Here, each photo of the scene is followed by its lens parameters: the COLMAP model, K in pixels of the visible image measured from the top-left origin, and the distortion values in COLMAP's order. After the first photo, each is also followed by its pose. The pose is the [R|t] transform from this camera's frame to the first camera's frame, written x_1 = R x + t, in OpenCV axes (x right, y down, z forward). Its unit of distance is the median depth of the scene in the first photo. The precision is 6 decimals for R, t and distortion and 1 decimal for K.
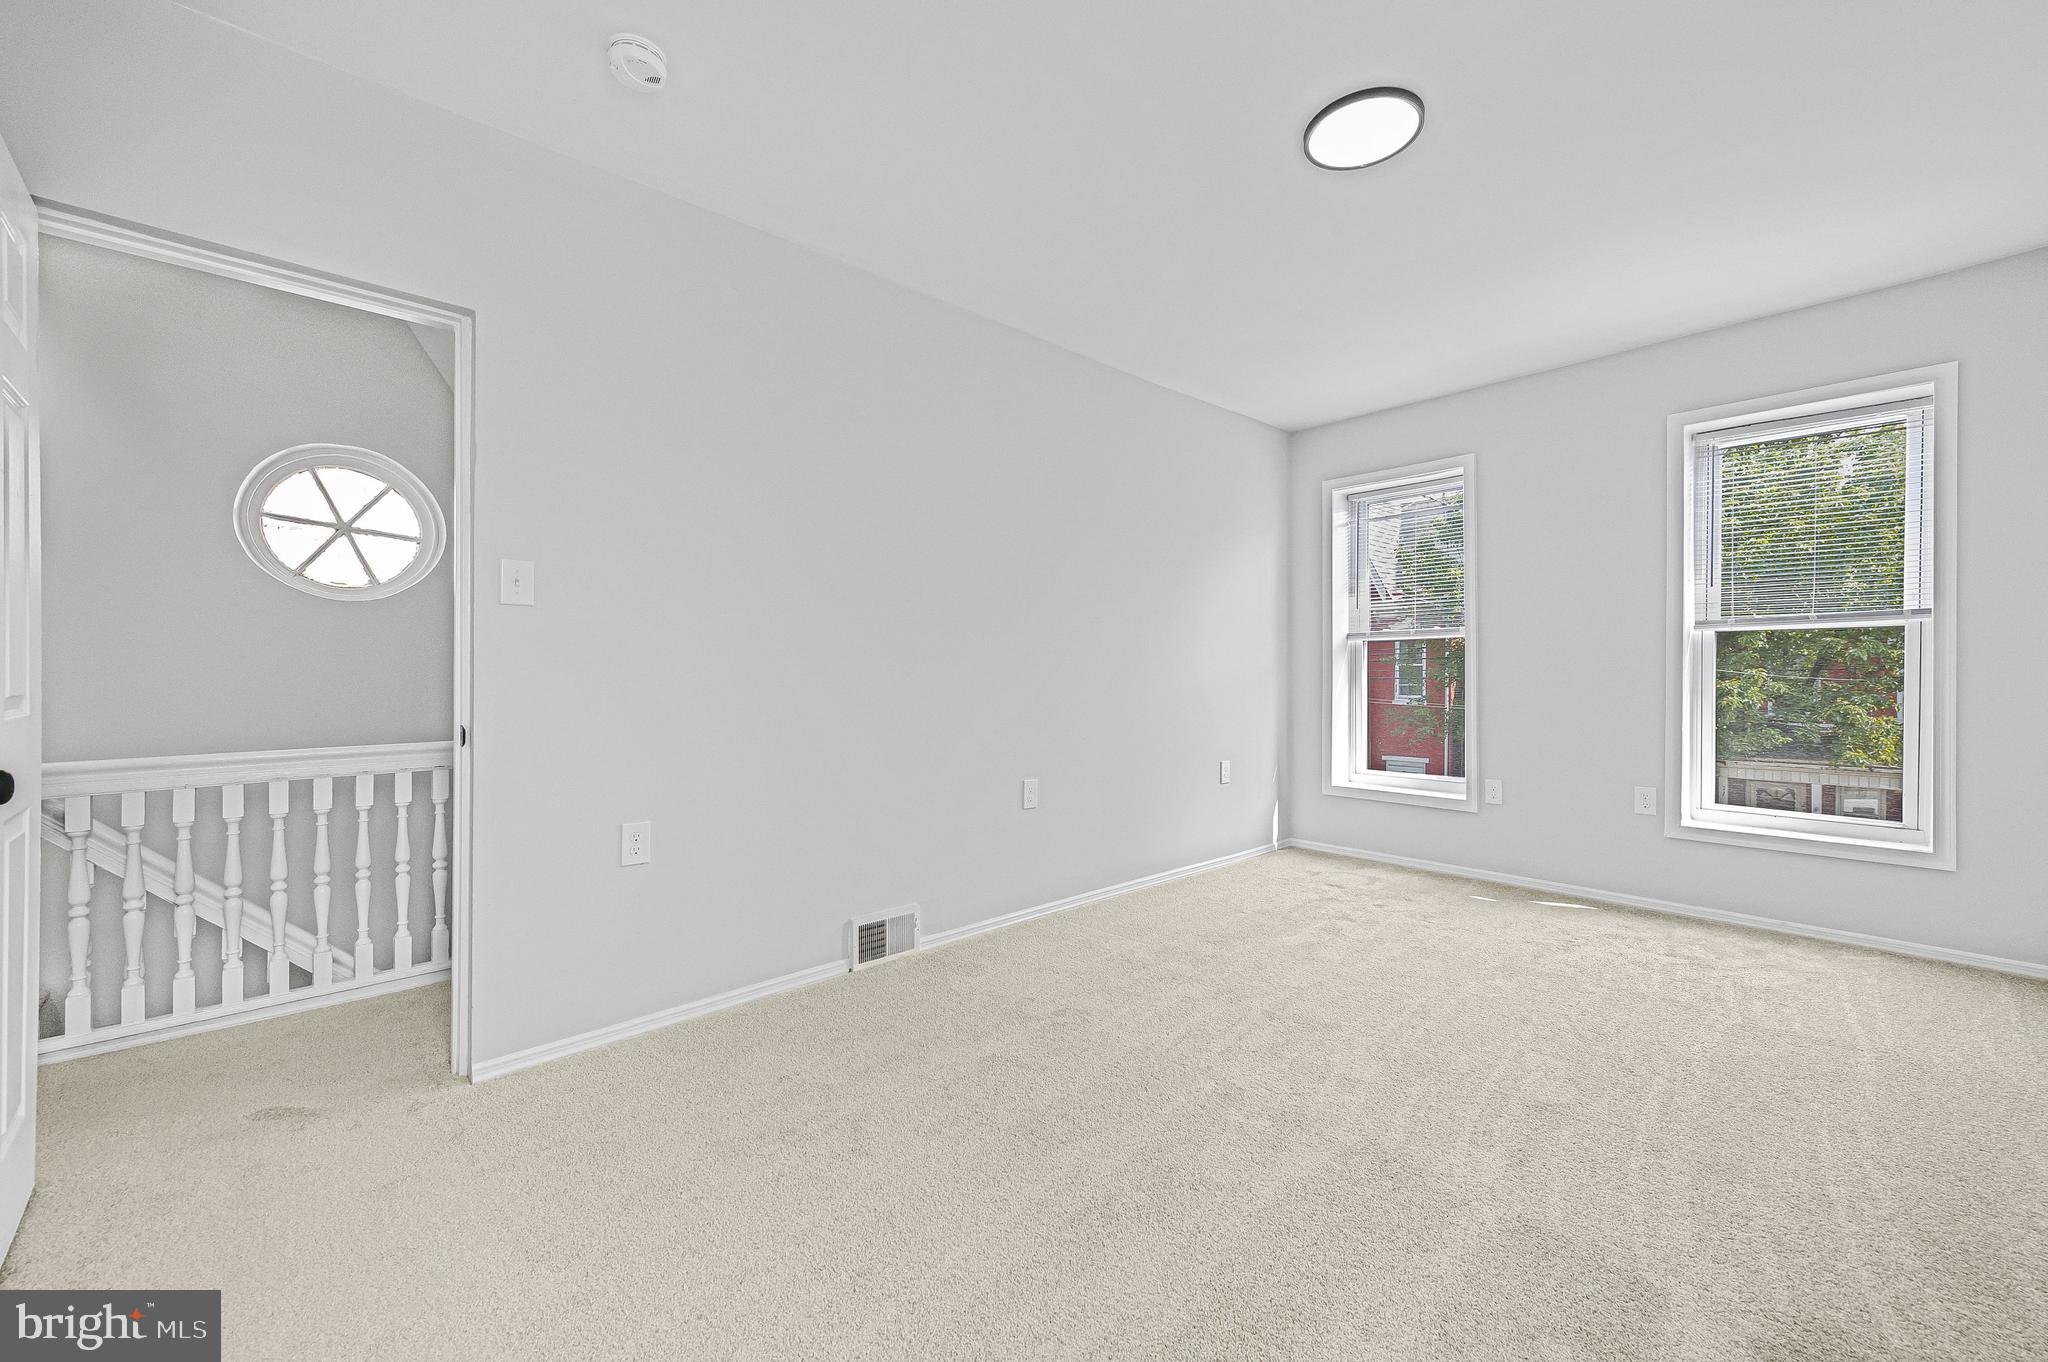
lens RADIAL K [[792.9, 0, 1041.9], [0, 792.9, 674.8], [0, 0, 1]] dist [0.001117, 0.000021]
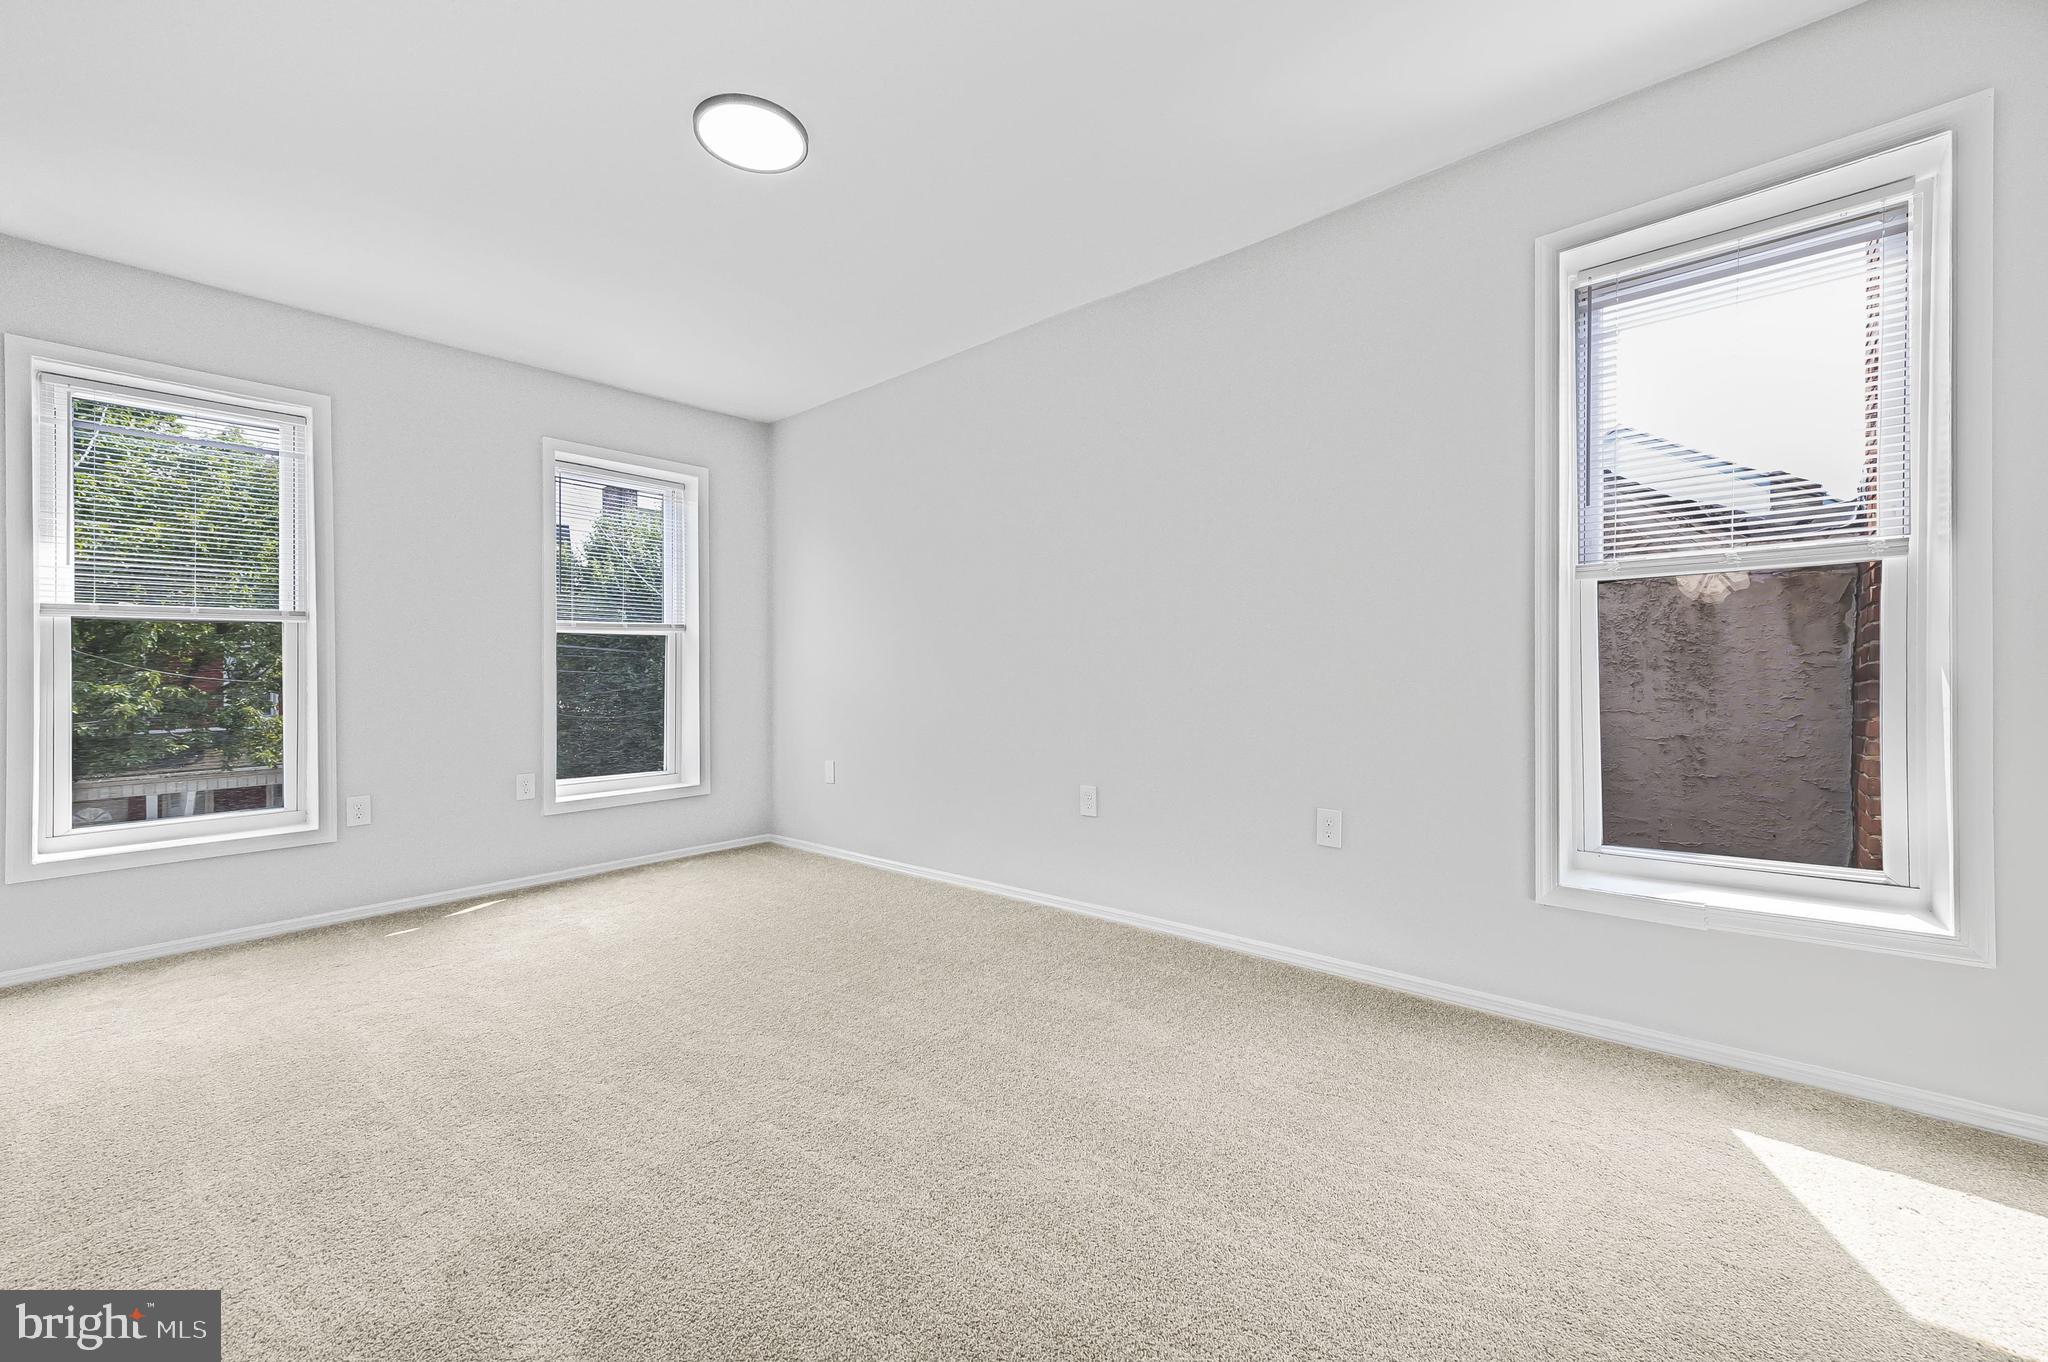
lens RADIAL K [[792.9, 0, 1041.9], [0, 792.9, 674.8], [0, 0, 1]] dist [0.001117, 0.000021]
pose [[-0.132037, -0.007105, 0.991219, -0.119440], [0.002794, 0.999968, 0.007540, 0.000273], [-0.991241, 0.003765, -0.132013, 0.134309]]
